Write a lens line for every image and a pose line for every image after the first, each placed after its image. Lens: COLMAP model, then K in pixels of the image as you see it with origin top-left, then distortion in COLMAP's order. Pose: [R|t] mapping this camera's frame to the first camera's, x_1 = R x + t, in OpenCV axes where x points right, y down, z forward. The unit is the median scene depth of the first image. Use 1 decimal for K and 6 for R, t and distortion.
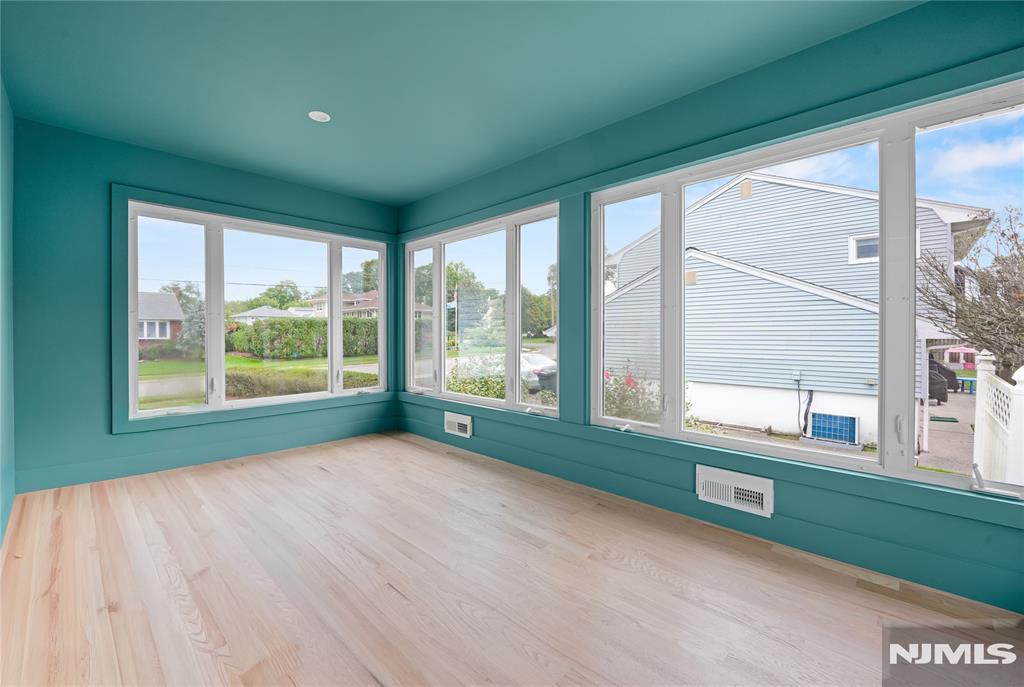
lens RADIAL K [[422.0, 0, 512.0], [0, 422.0, 343.5], [0, 0, 1]] dist [0.000254, 0.000009]
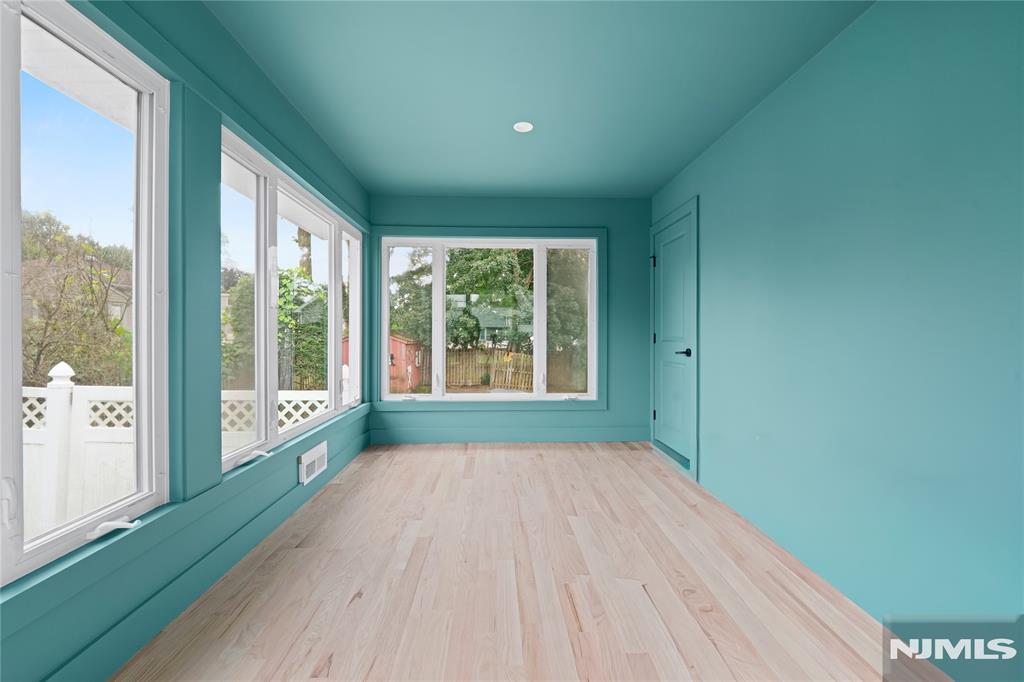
lens RADIAL K [[419.7, 0, 511.3], [0, 419.7, 325.7], [0, 0, 1]] dist [-0.000729, -0.000379]
pose [[-0.724069, 0.020472, 0.689424, -0.656111], [0.018843, 0.999773, -0.009899, -0.024961], [-0.689470, 0.005823, -0.724290, 1.311494]]
